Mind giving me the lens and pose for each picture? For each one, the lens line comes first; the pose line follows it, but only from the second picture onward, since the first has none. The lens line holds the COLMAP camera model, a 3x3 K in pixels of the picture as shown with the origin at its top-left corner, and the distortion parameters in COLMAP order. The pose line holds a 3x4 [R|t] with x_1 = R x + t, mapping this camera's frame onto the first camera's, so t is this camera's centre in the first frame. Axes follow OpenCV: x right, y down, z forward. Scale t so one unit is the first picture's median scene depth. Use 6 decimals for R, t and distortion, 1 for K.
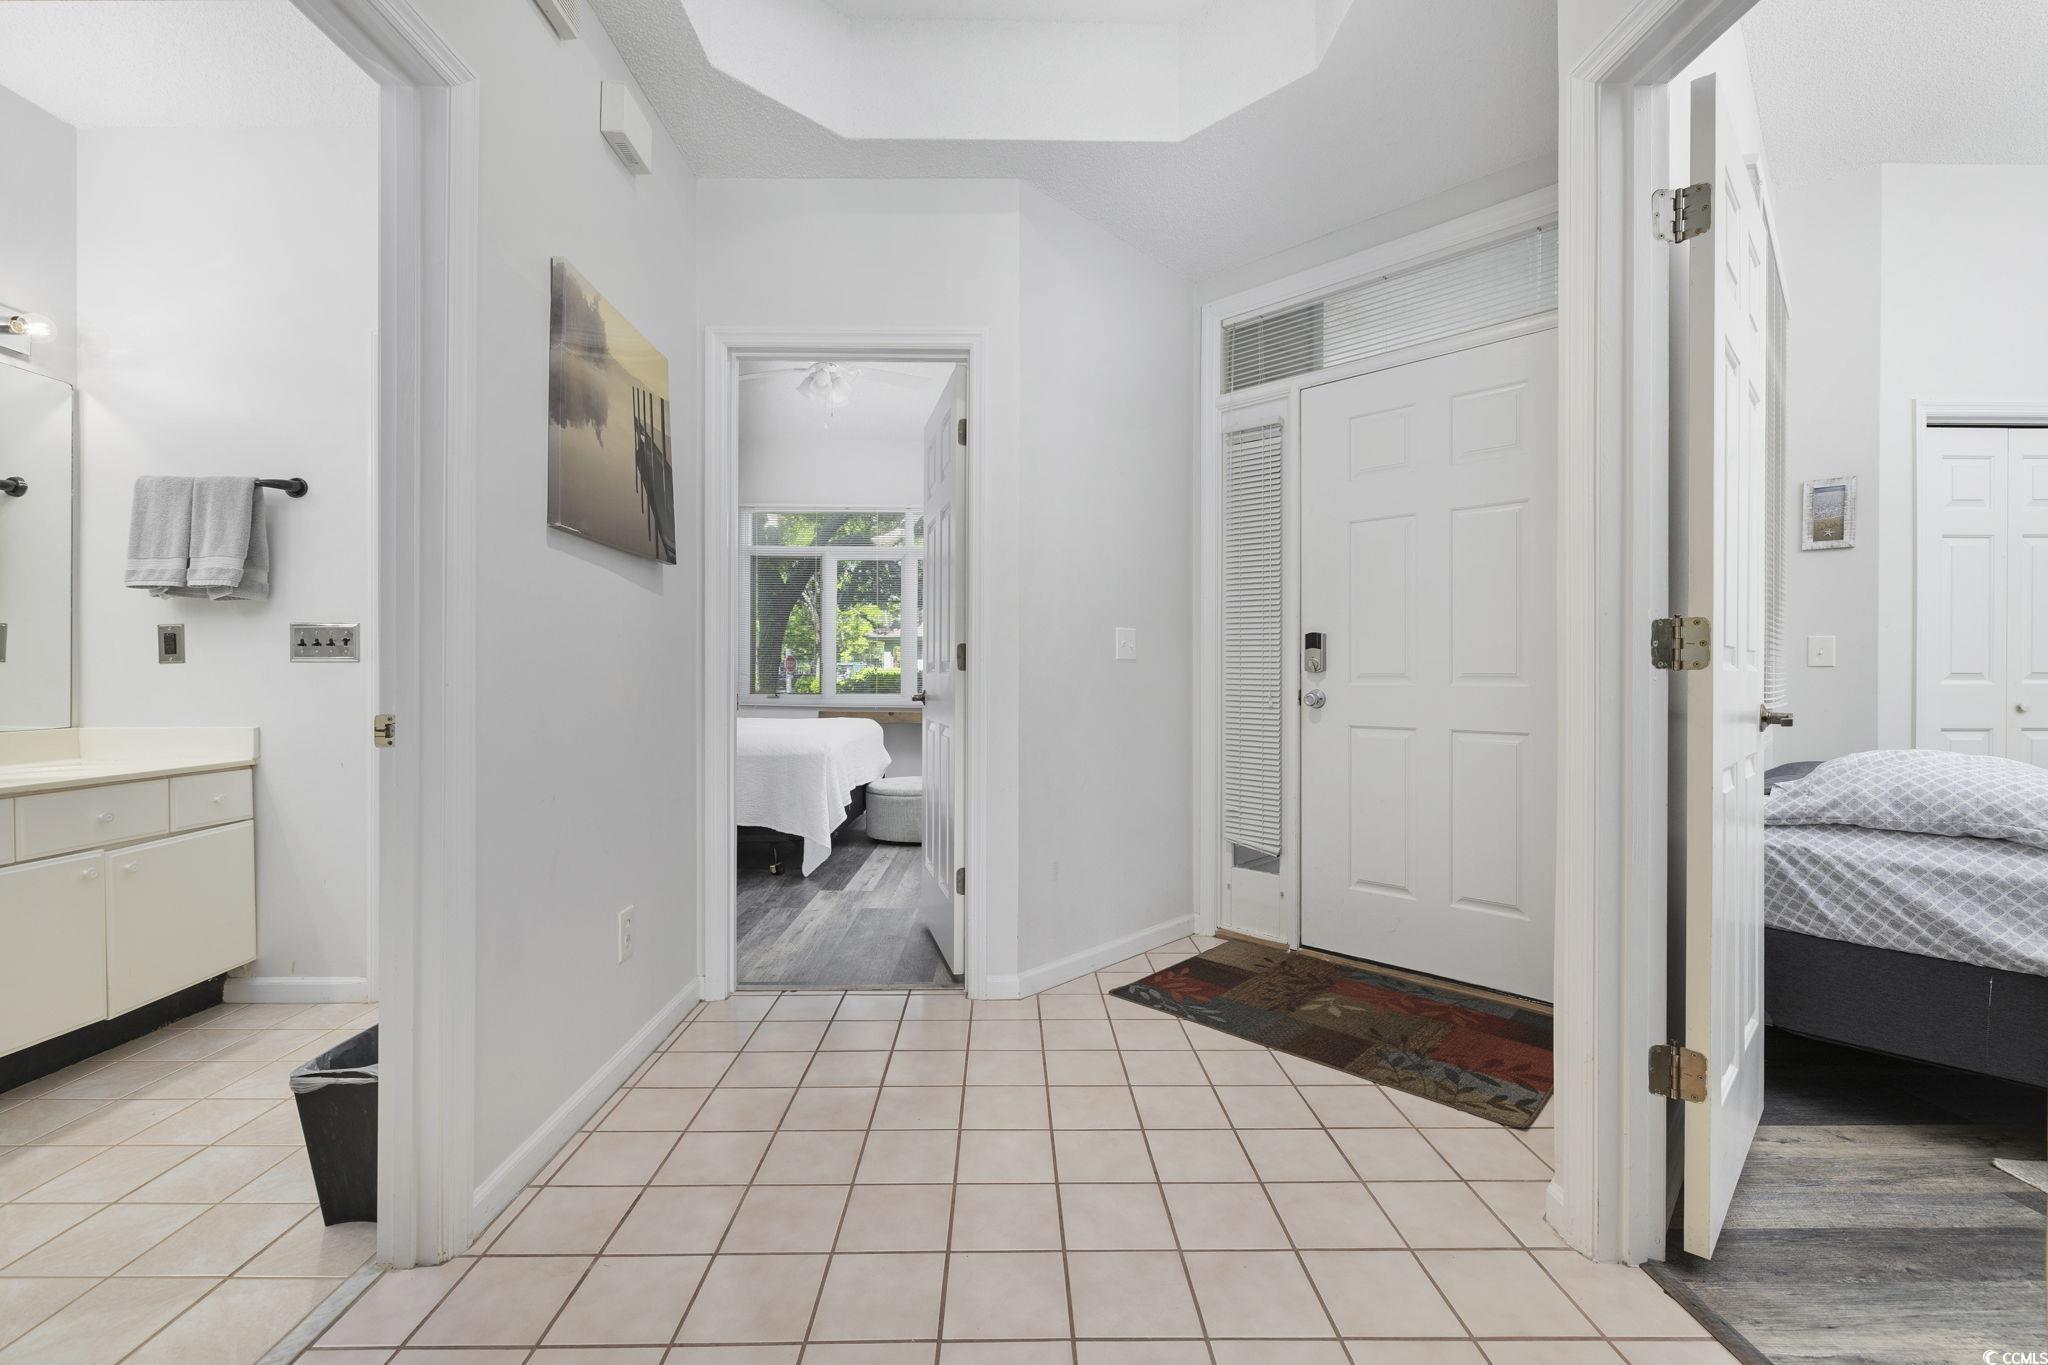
lens RADIAL K [[866.4, 0, 1022.8], [0, 866.4, 679.4], [0, 0, 1]] dist [0.001402, 0.000017]
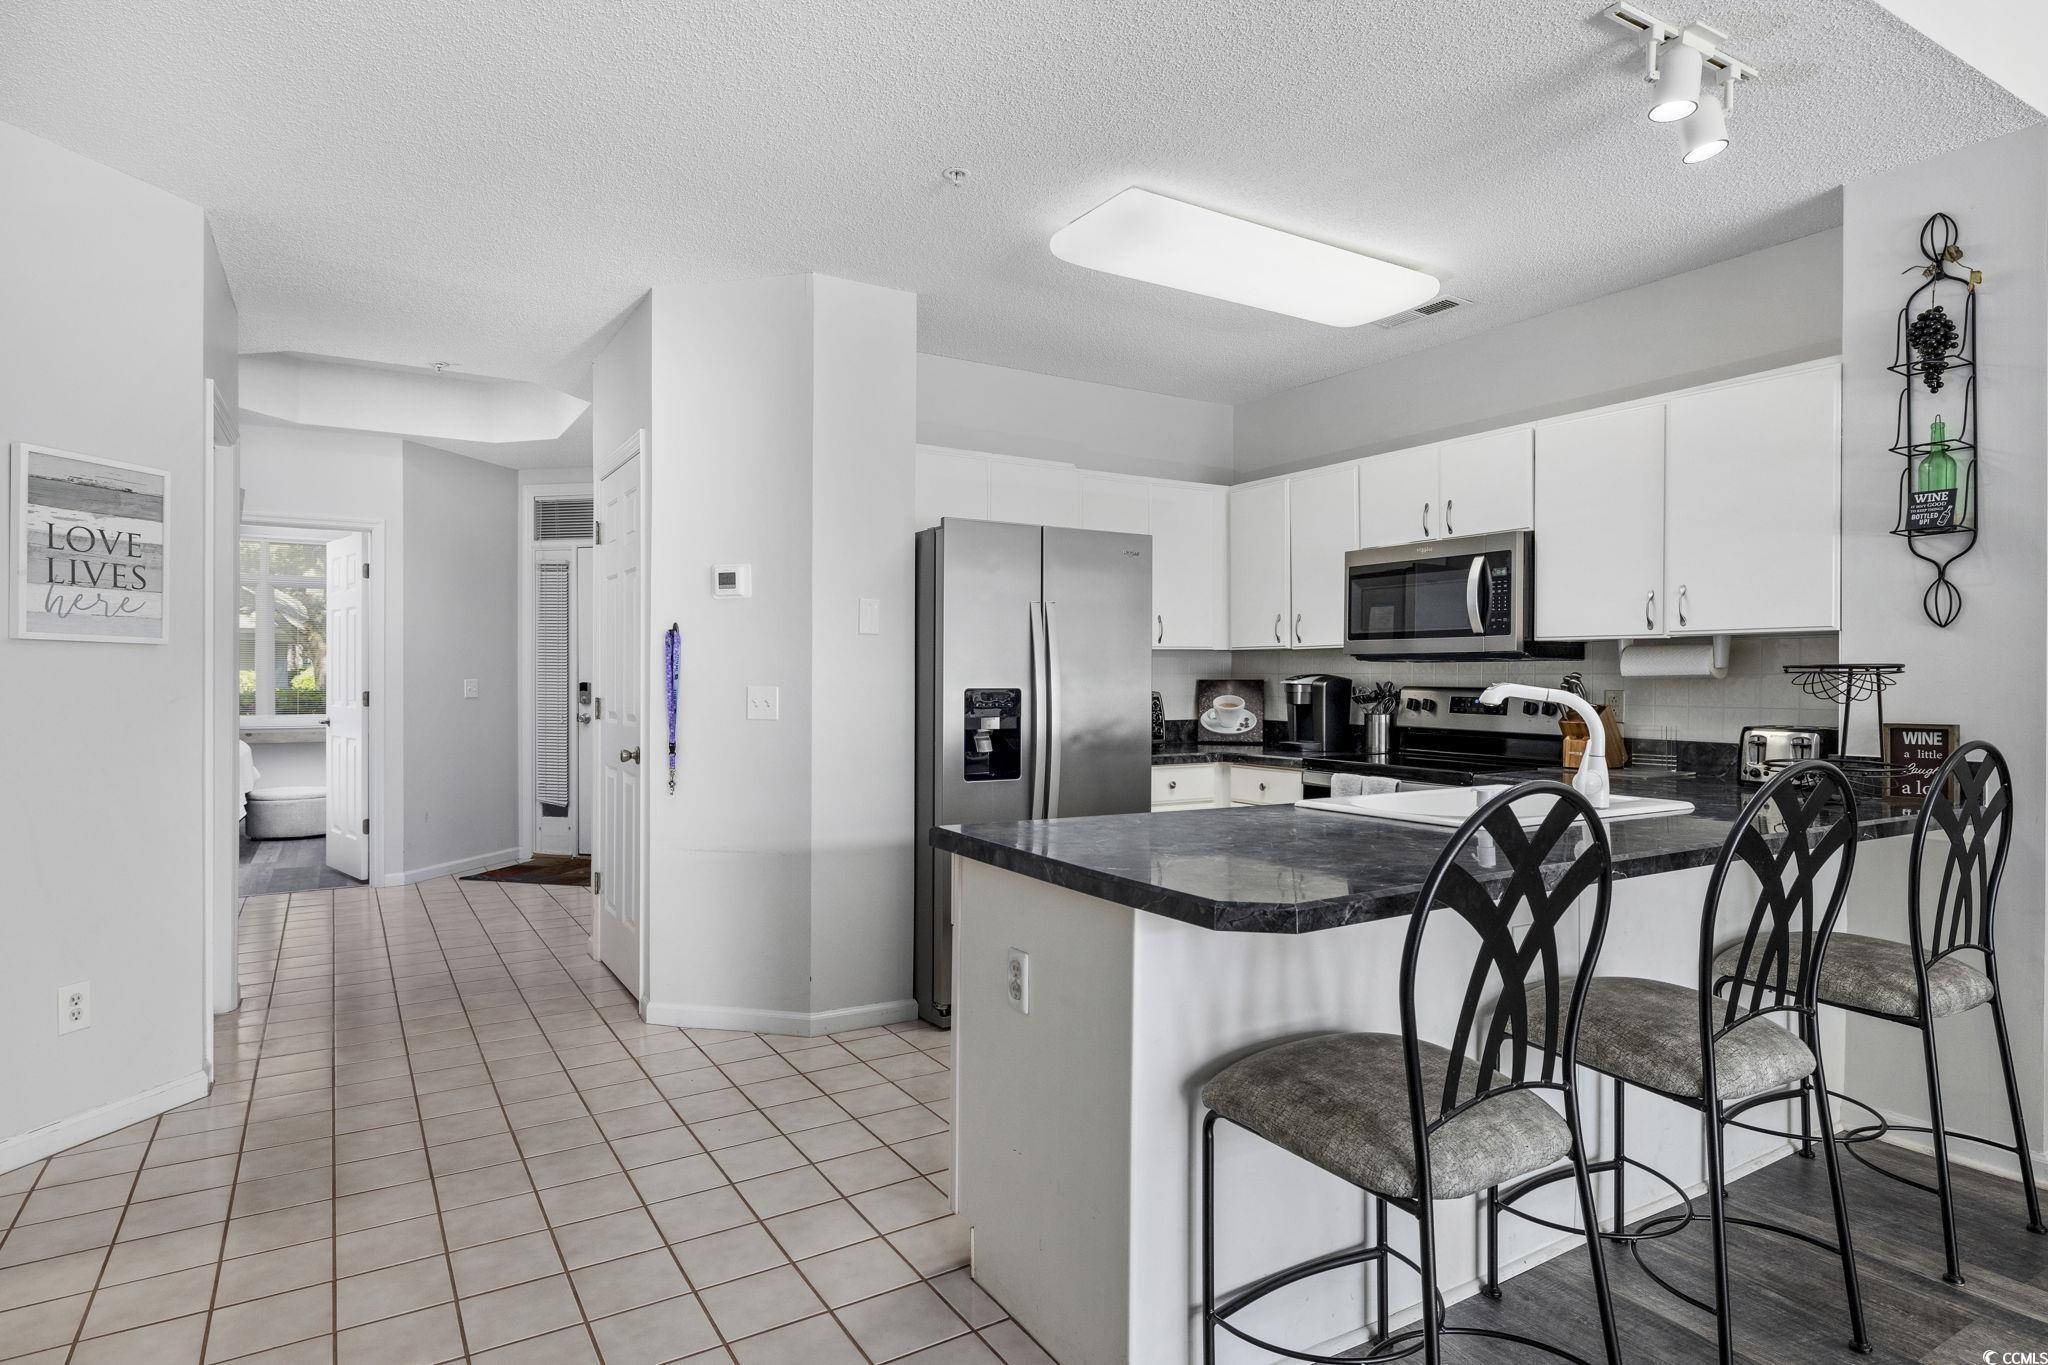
lens RADIAL K [[1098.6, 0, 1019.6], [0, 1098.6, 686.3], [0, 0, 1]] dist [-0.002635, 0.000102]
pose [[0.859332, -0.003504, 0.511406, -0.060336], [0.001497, 0.999989, 0.004337, -0.051733], [-0.511415, -0.002961, 0.859328, -1.407014]]
